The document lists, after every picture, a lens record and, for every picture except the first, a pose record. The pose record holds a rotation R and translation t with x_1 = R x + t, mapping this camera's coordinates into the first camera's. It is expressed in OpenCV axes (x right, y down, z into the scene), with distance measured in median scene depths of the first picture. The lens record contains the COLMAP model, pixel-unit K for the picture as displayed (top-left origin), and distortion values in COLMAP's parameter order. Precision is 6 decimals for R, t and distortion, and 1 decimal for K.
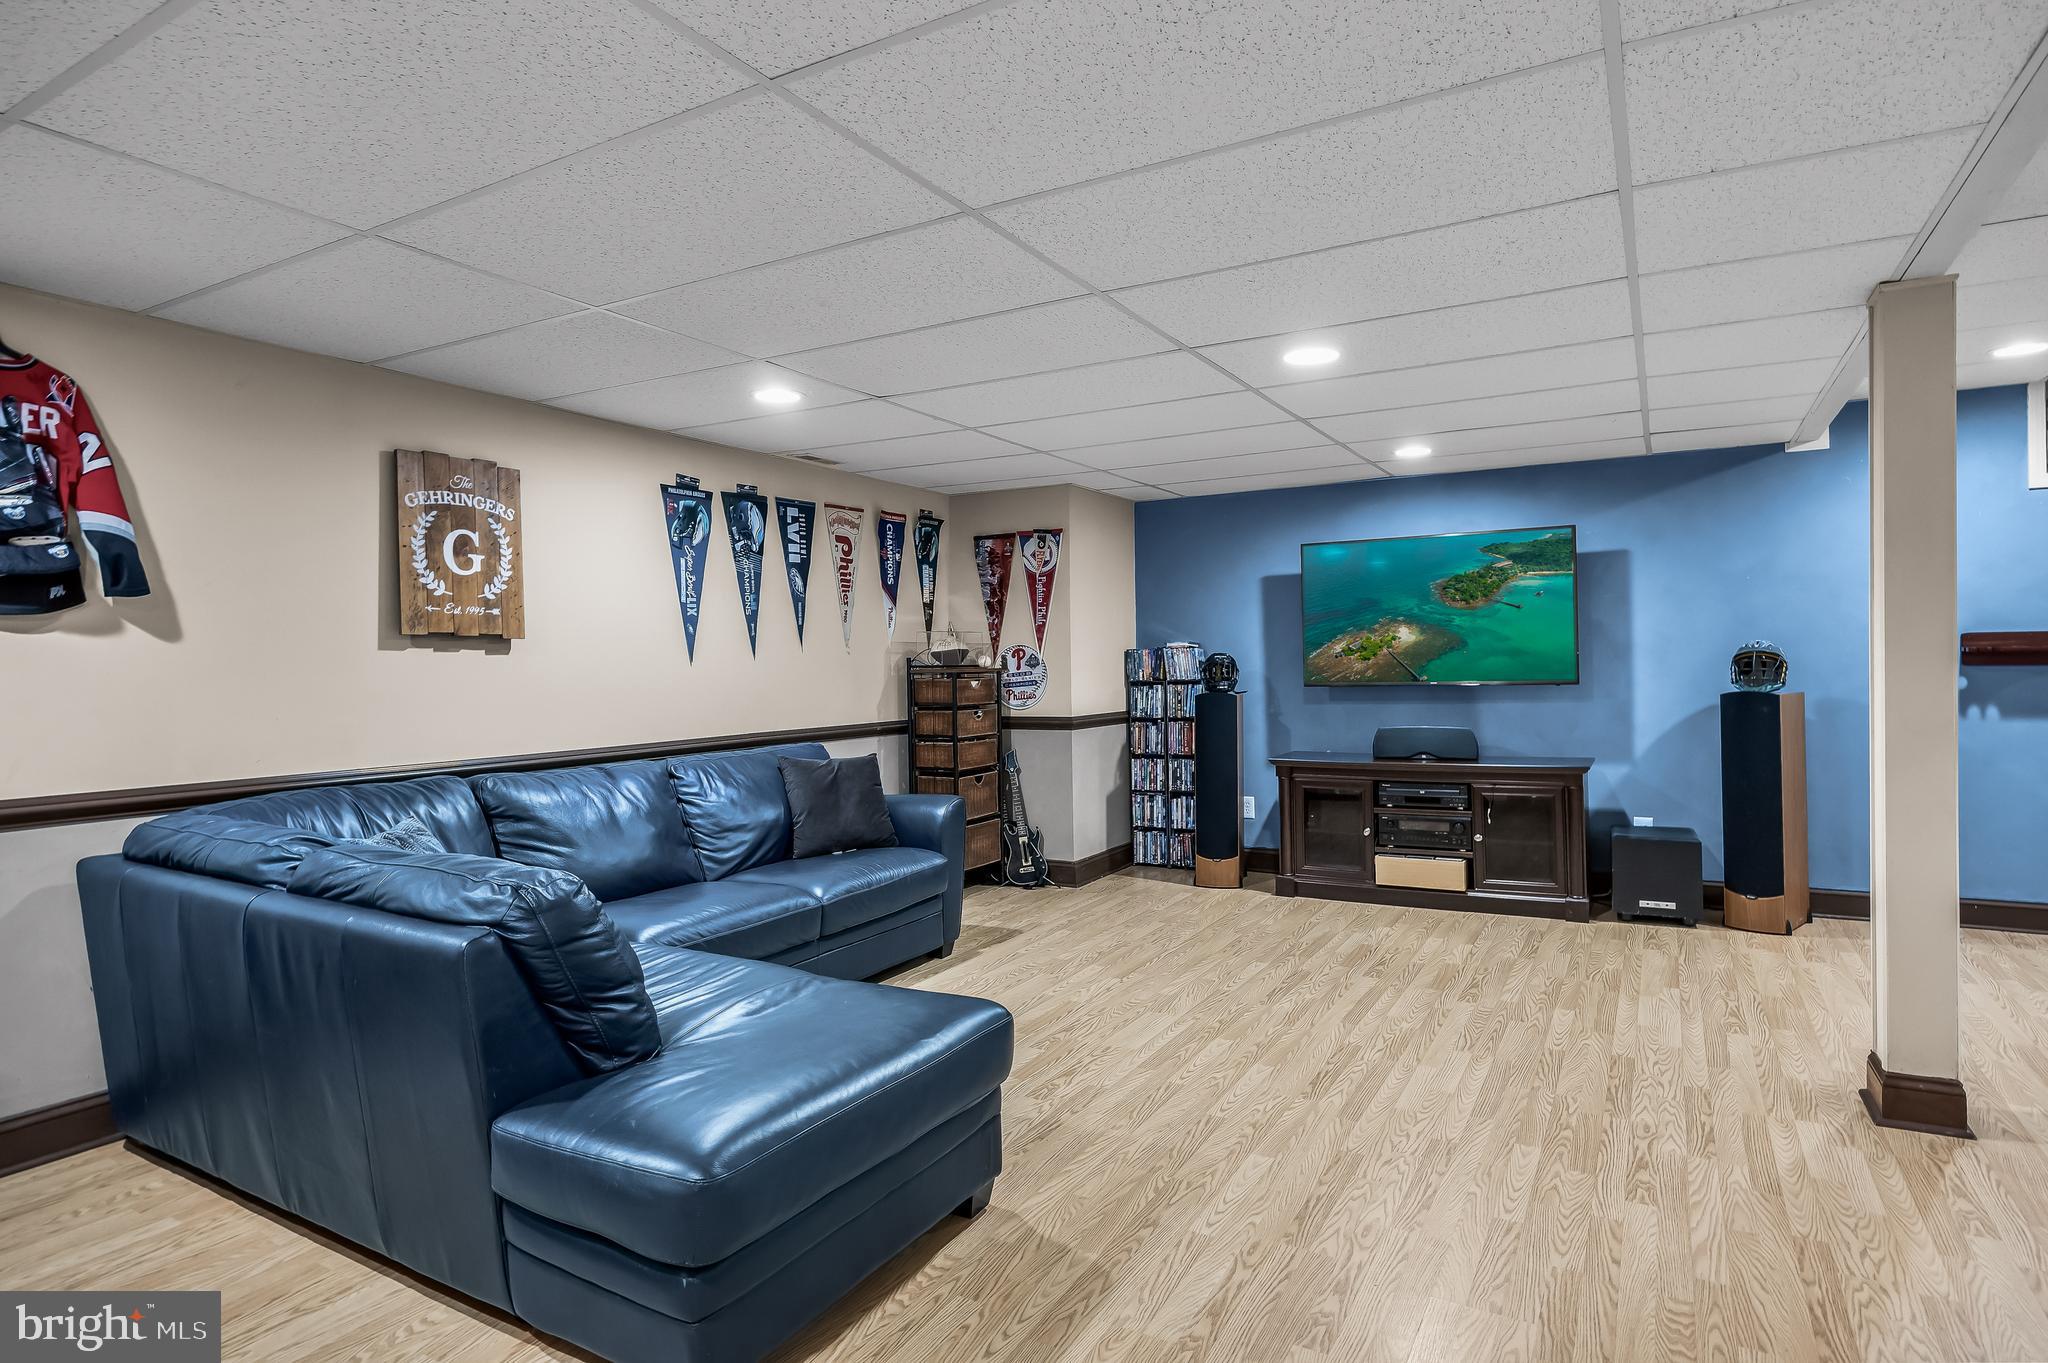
lens RADIAL K [[1105.8, 0, 1028.2], [0, 1105.8, 668.6], [0, 0, 1]] dist [-0.014189, -0.001232]
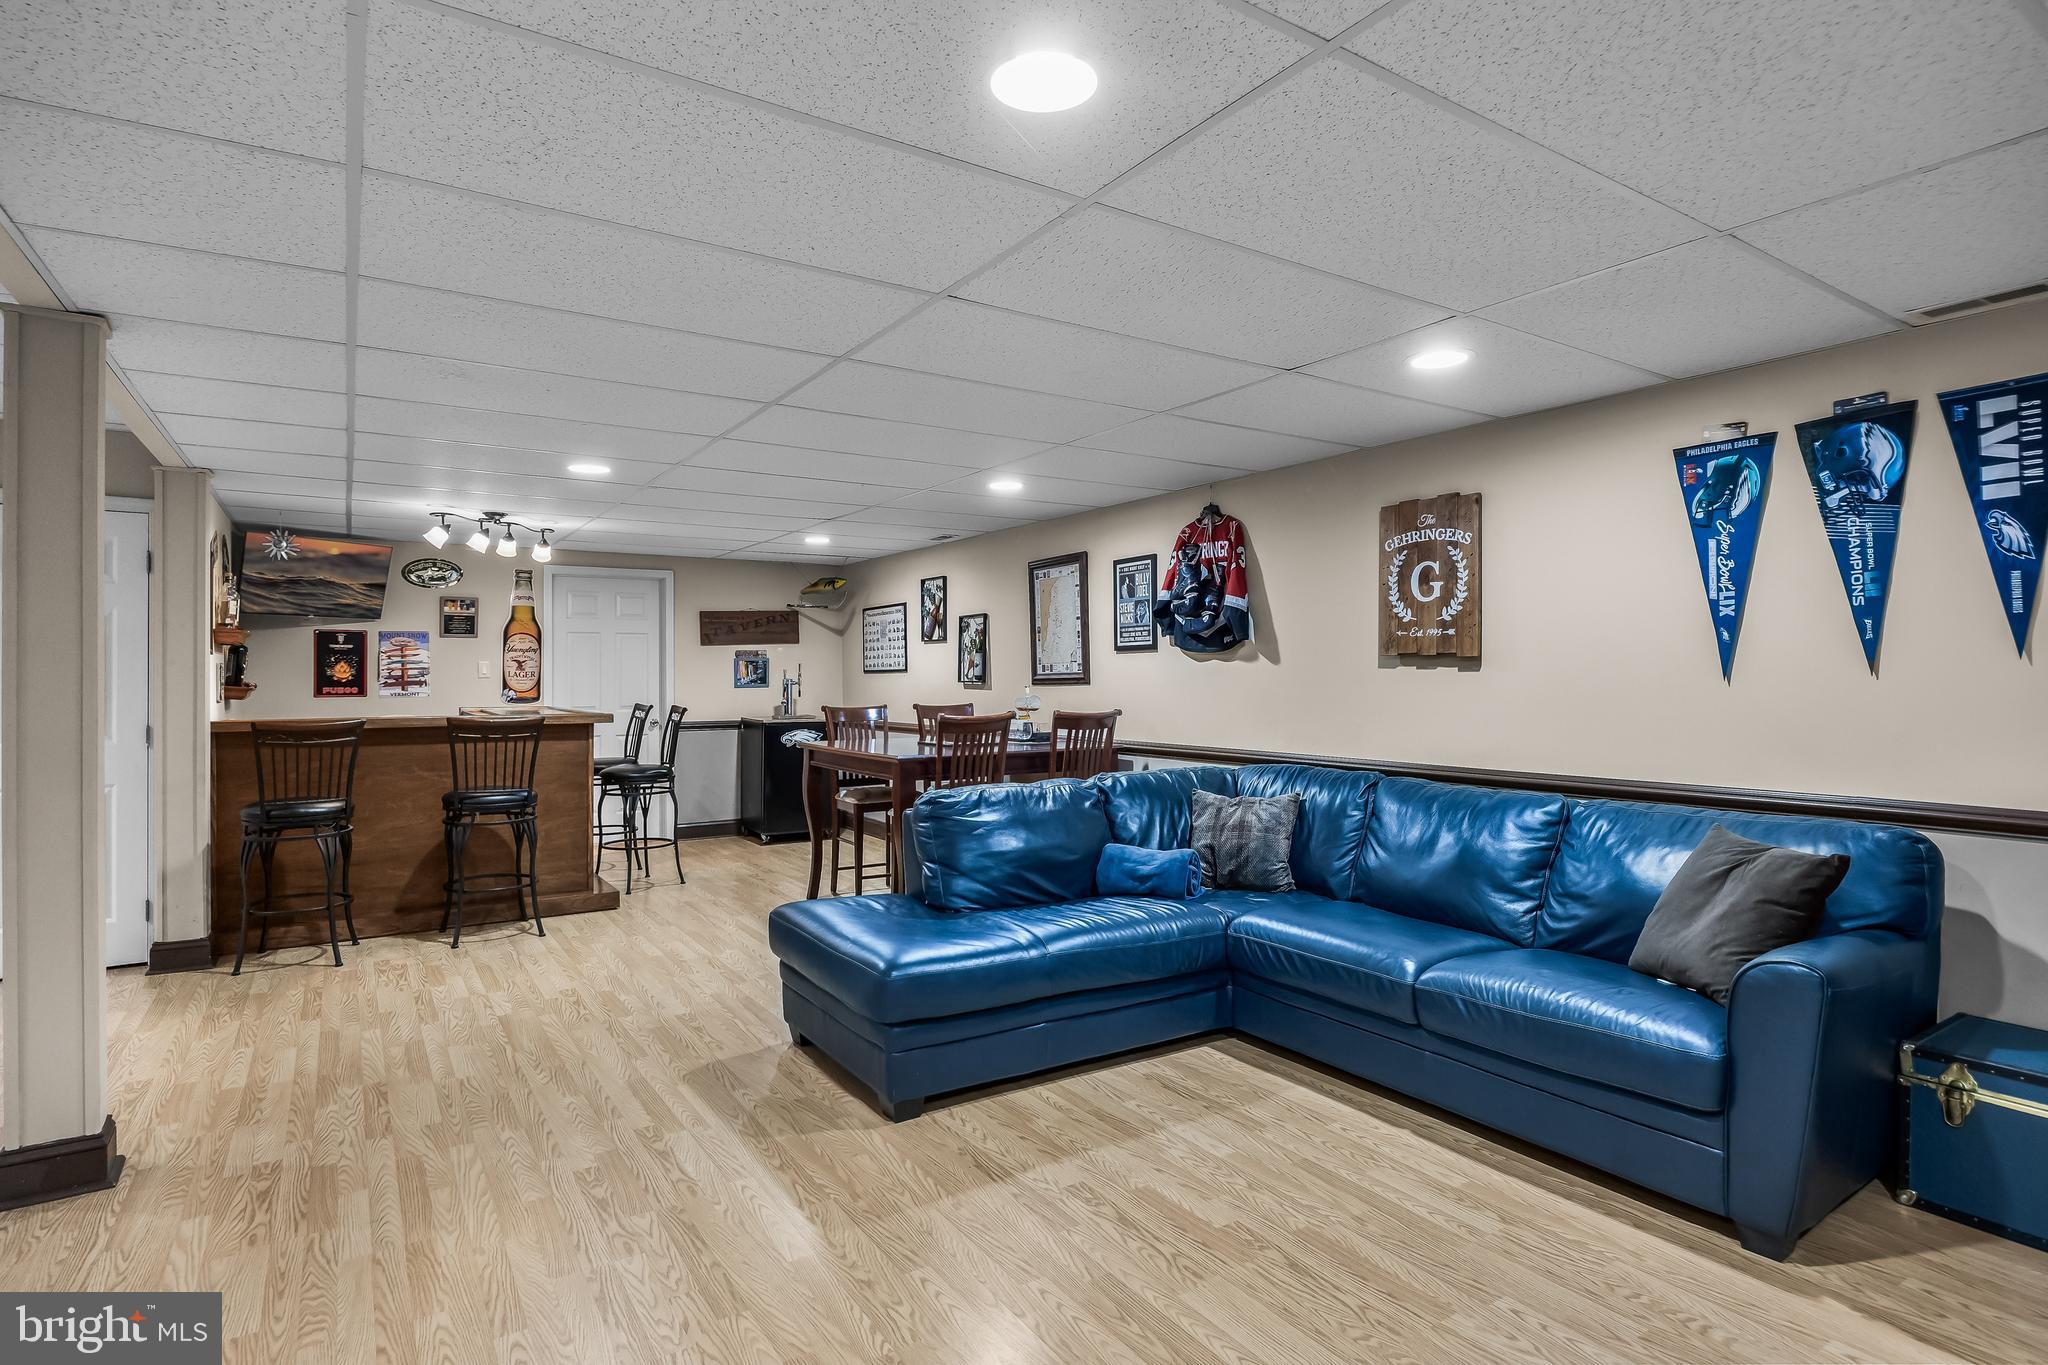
lens RADIAL K [[1105.8, 0, 1075.8], [0, 1105.8, 693.1], [0, 0, 1]] dist [-0.014189, -0.001232]
pose [[-0.449282, 0.027677, -0.892961, 0.648913], [0.001452, 0.999541, 0.030250, -0.025078], [0.893389, 0.012294, -0.449117, 1.159295]]
